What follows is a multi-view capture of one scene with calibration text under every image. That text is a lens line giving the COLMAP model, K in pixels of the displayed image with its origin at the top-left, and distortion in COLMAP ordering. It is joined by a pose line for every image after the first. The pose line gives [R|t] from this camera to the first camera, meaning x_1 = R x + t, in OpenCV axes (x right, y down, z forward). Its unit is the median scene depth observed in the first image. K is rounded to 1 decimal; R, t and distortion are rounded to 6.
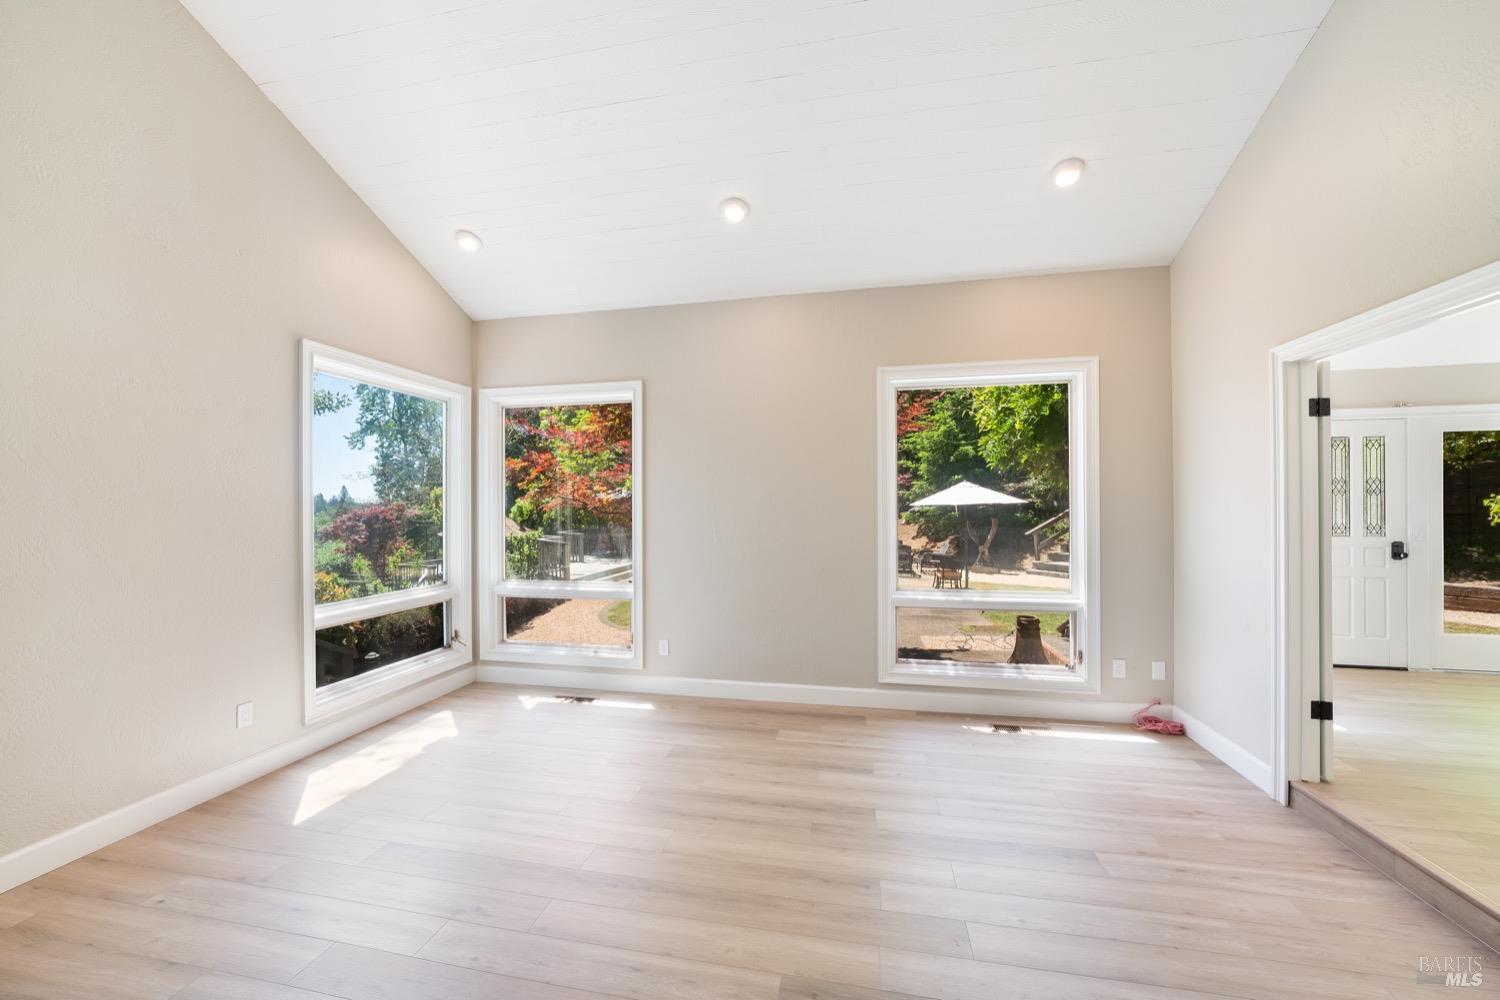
lens RADIAL K [[577.9, 0, 748.6], [0, 577.9, 503.4], [0, 0, 1]] dist [-0.000849, -0.000053]
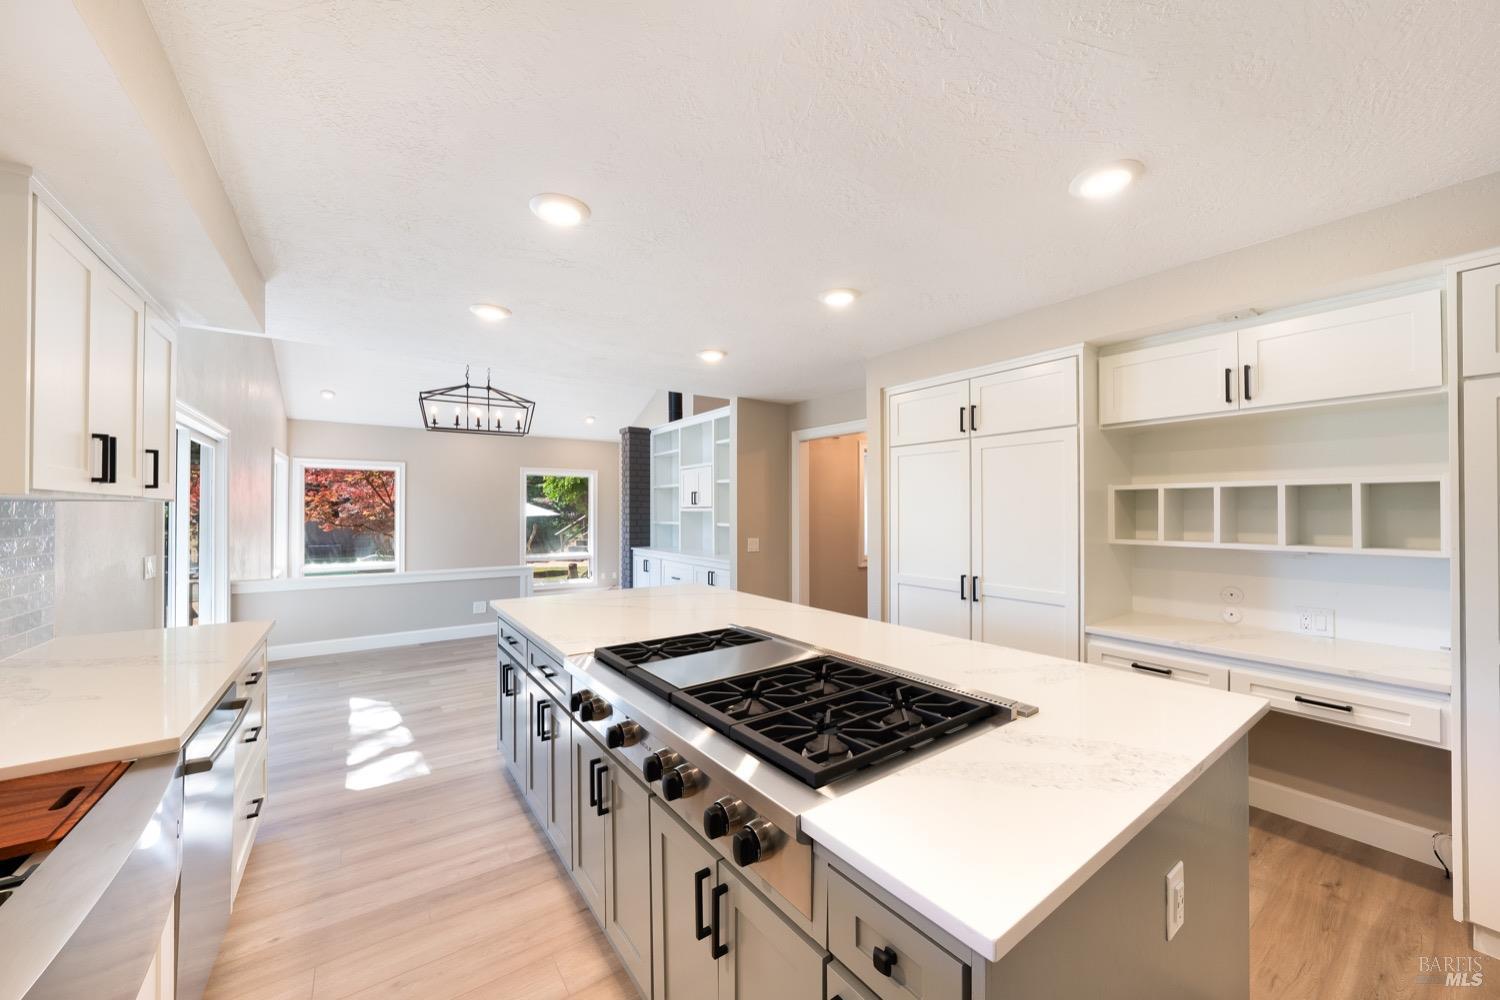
lens RADIAL K [[536.2, 0, 747.7], [0, 536.2, 507.0], [0, 0, 1]] dist [-0.001446, 0.000023]
pose [[0.682258, 0.008719, 0.731060, -0.762703], [-0.004943, 0.999961, -0.007312, -0.046645], [-0.731095, 0.001375, 0.682274, -1.248060]]
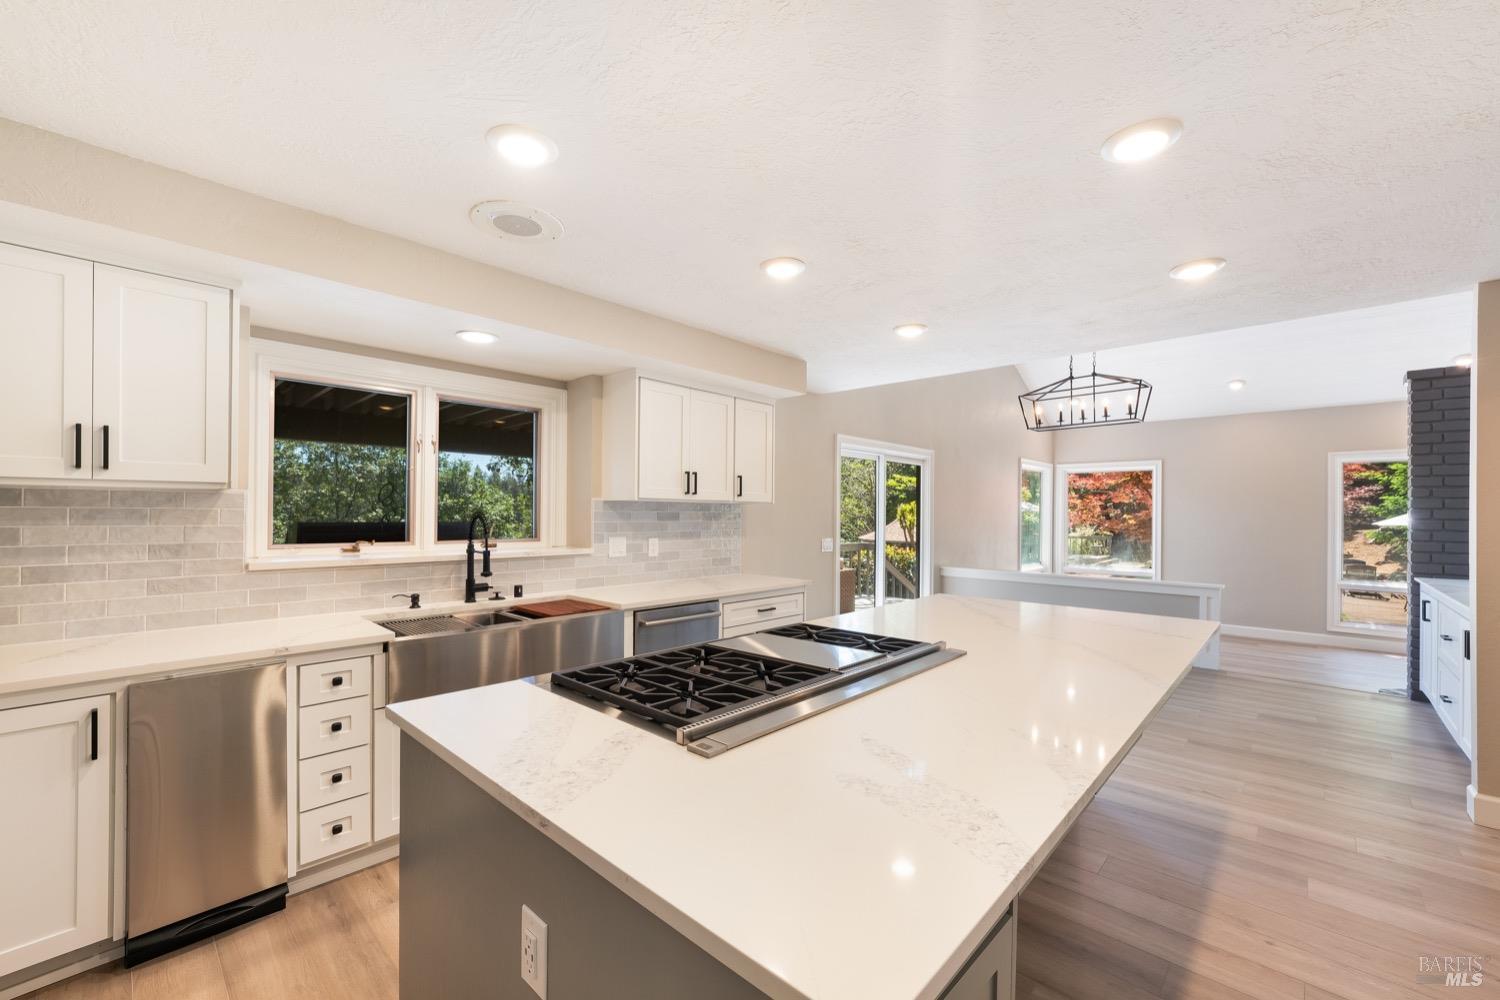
lens RADIAL K [[606.6, 0, 768.4], [0, 606.6, 510.2], [0, 0, 1]] dist [-0.000126, 0.000299]
pose [[0.864059, 0.009754, -0.503297, -0.301620], [-0.010097, 0.999947, 0.002045, -0.042894], [0.503290, 0.003315, 0.864111, -1.369191]]
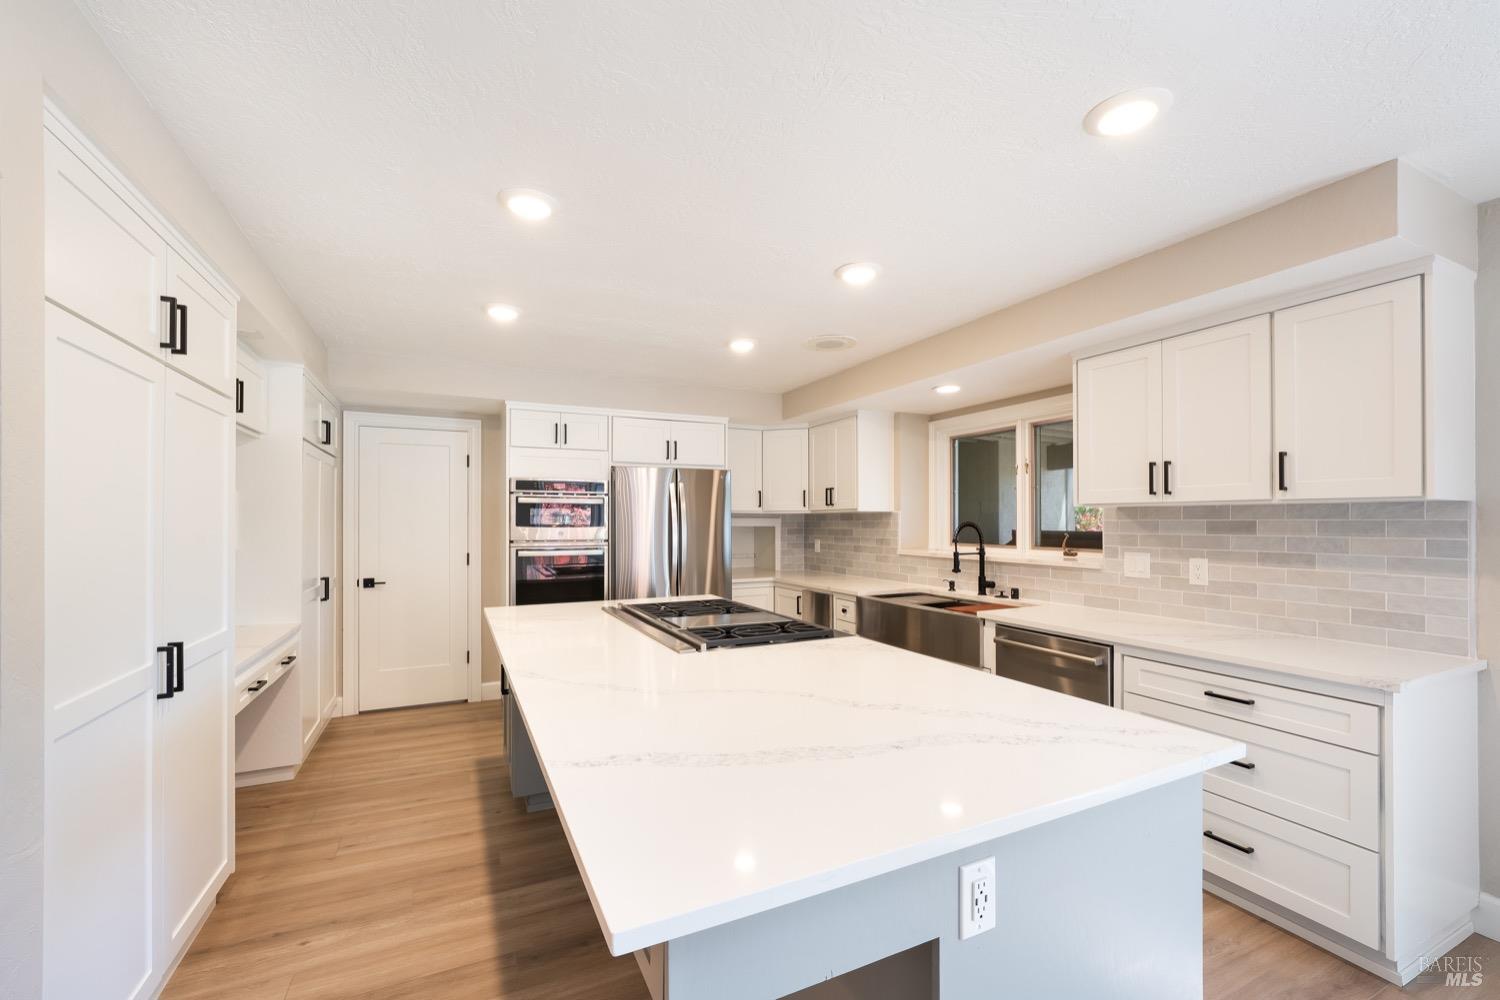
lens RADIAL K [[619.2, 0, 742.6], [0, 619.2, 514.0], [0, 0, 1]] dist [-0.005626, 0.000090]
pose [[-0.797907, 0.000706, -0.602781, -0.151780], [0.009672, 0.999886, -0.011631, -0.040730], [0.602703, -0.015110, -0.797822, -0.500143]]
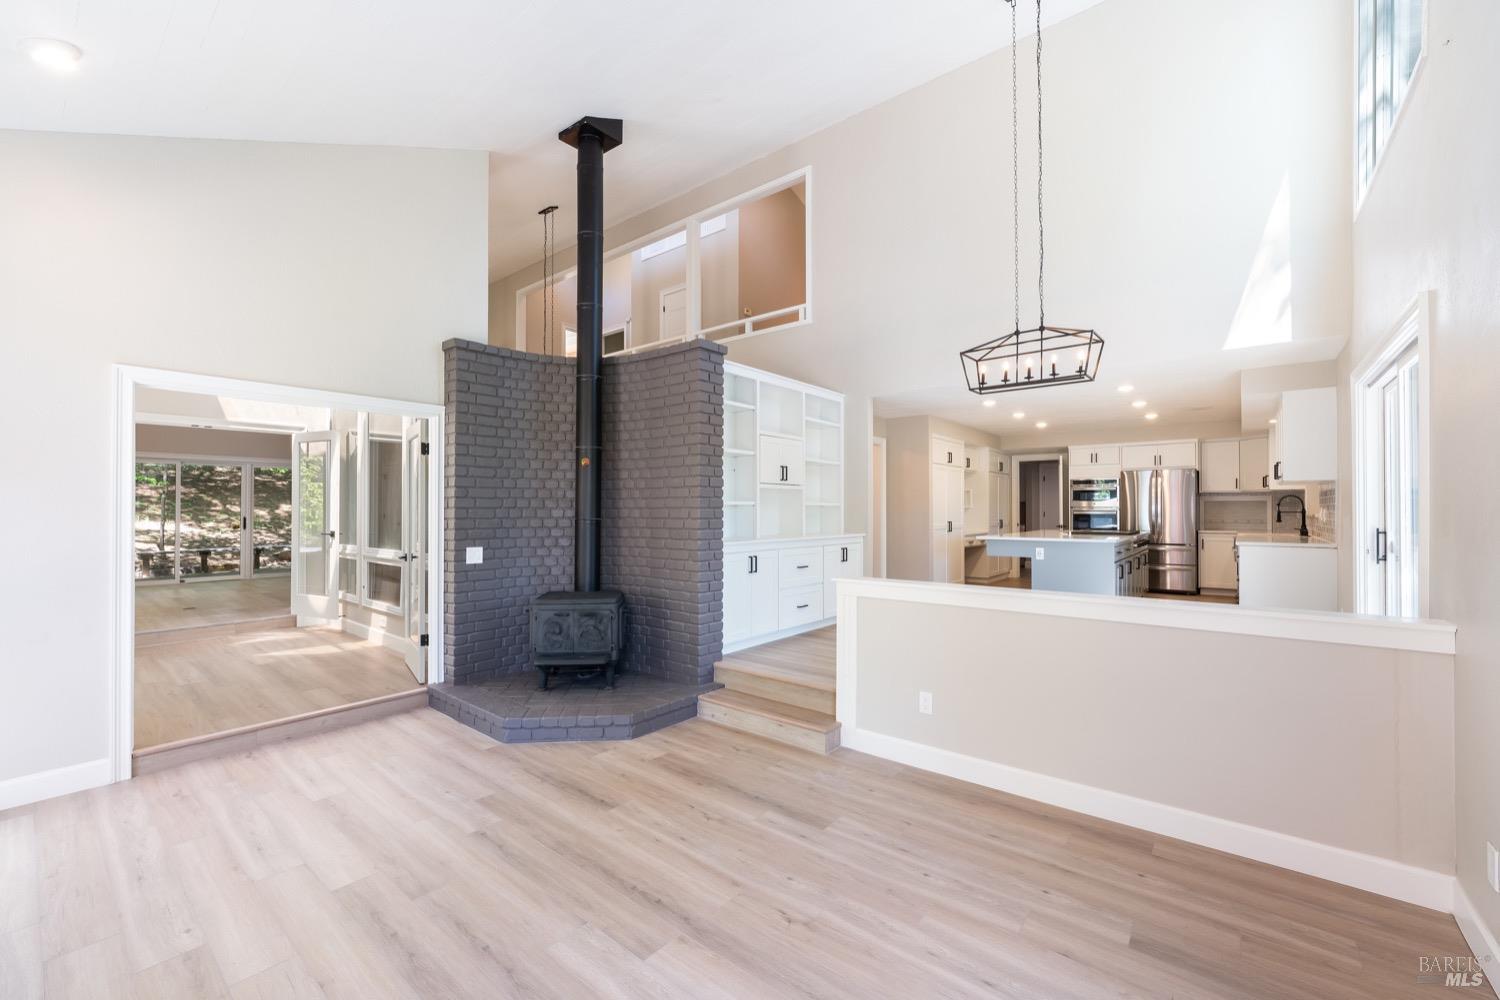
lens RADIAL K [[619.2, 0, 742.6], [0, 619.2, 514.0], [0, 0, 1]] dist [-0.005626, 0.000090]
pose [[-0.884441, 0.004655, 0.466629, -0.415037], [0.003404, 0.999988, -0.003525, 0.011726], [-0.466640, -0.001529, -0.884446, 0.916012]]
